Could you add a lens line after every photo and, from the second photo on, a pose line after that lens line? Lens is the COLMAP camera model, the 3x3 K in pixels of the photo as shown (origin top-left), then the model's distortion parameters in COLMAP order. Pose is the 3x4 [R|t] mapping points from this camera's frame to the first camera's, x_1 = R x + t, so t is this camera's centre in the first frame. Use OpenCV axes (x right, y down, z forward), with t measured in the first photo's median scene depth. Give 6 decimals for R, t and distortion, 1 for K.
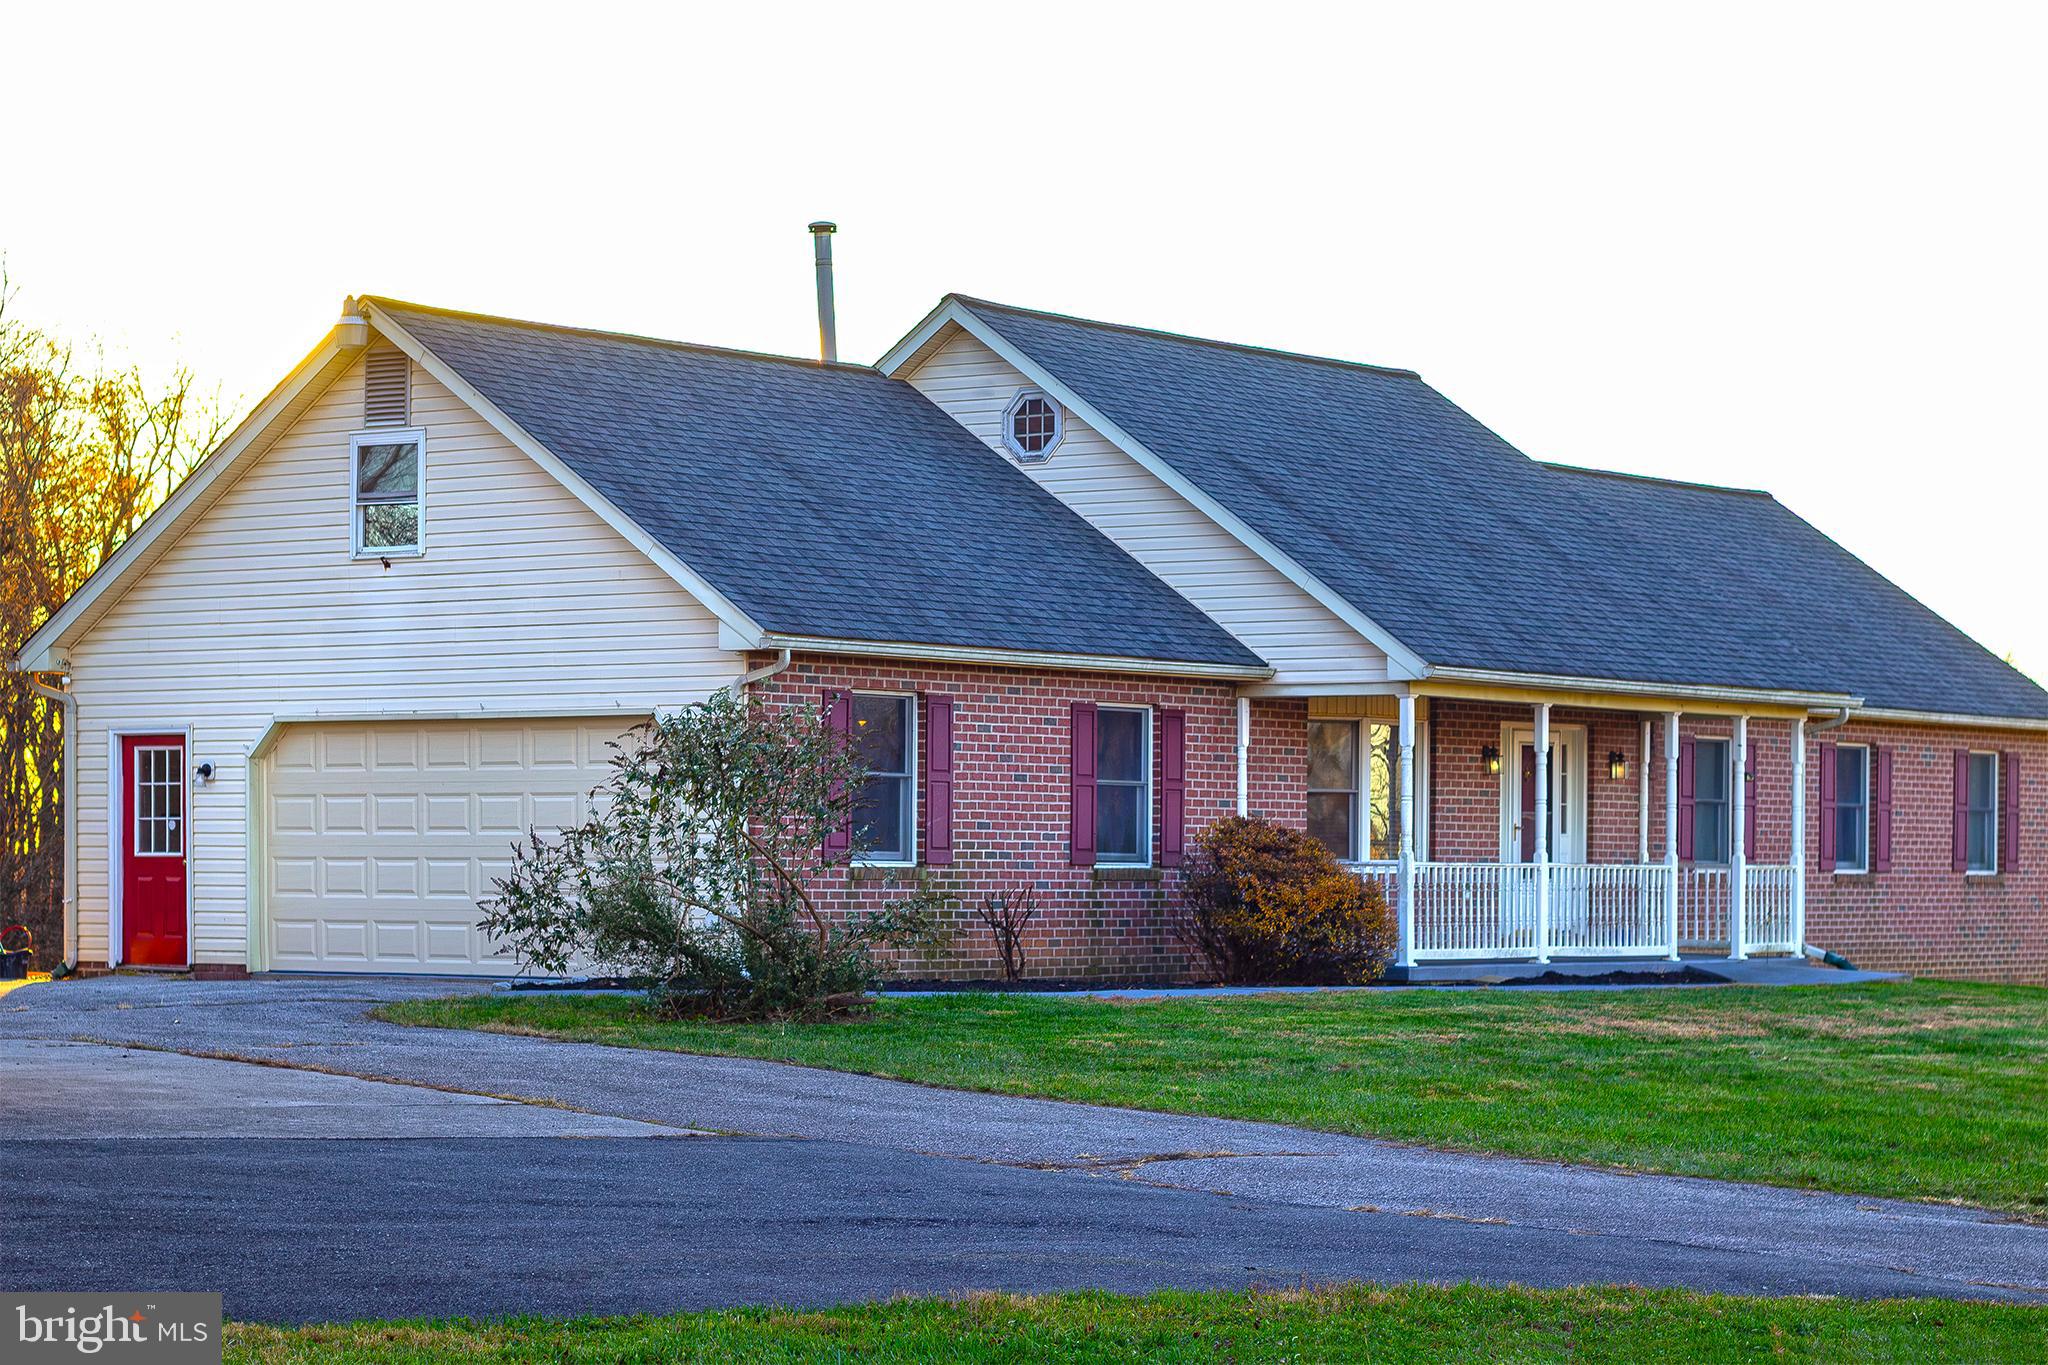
lens RADIAL K [[4787.0, 0, 1024.0], [0, 4787.0, 682.5], [0, 0, 1]] dist [0.050870, -0.059628]
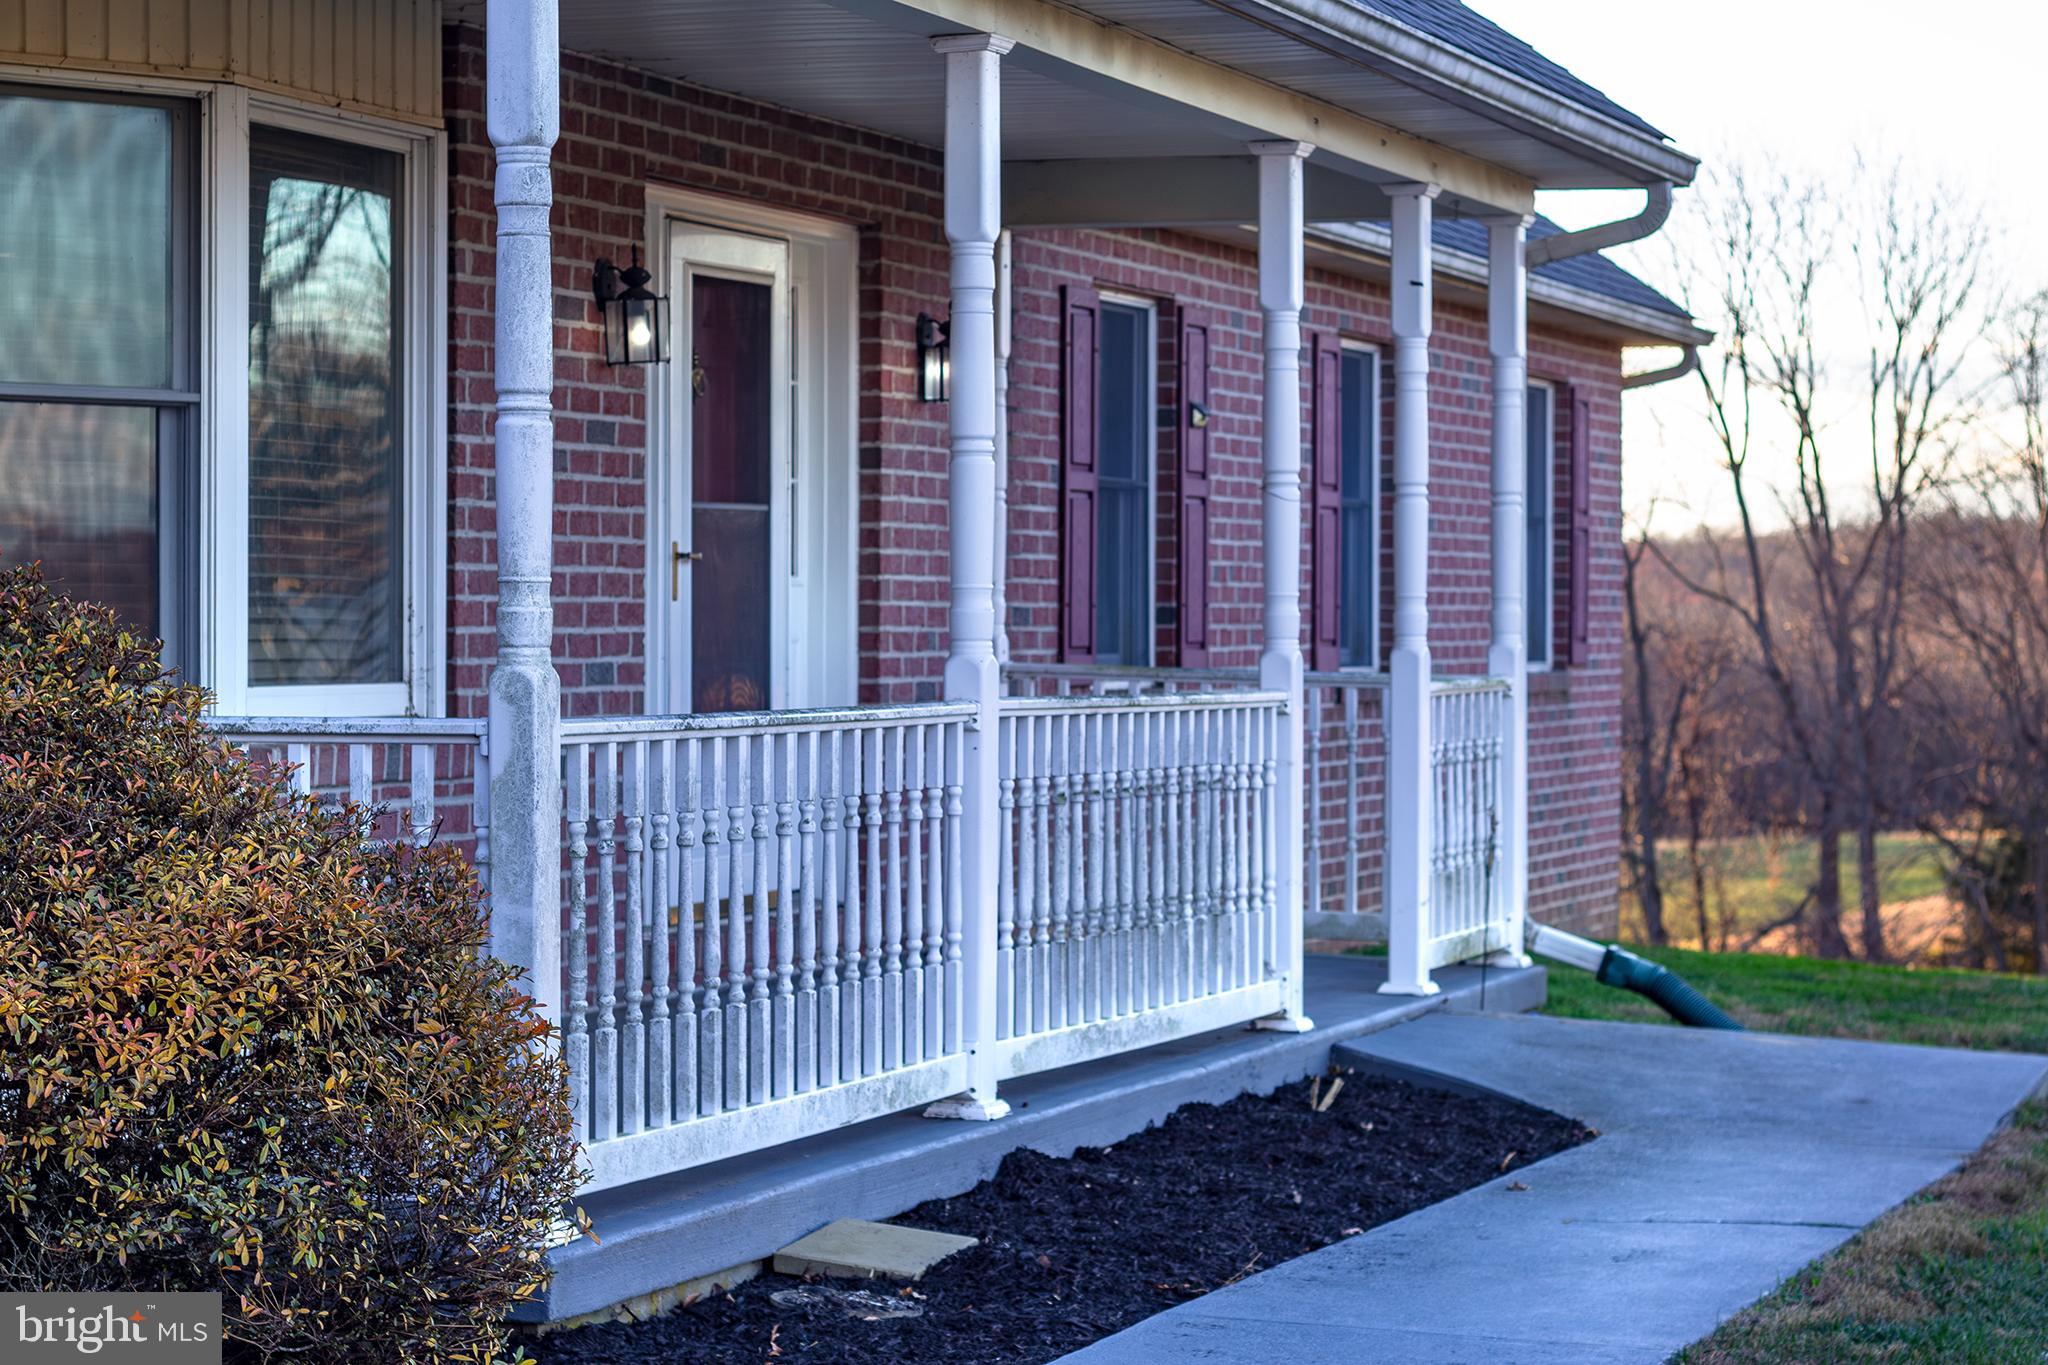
lens RADIAL K [[4787.0, 0, 1024.0], [0, 4787.0, 682.5], [0, 0, 1]] dist [0.050870, -0.059628]
pose [[0.953984, -0.006451, 0.299787, 0.036300], [-0.009959, 0.998535, 0.053180, 0.022896], [-0.299691, -0.053719, 0.952523, 0.734590]]
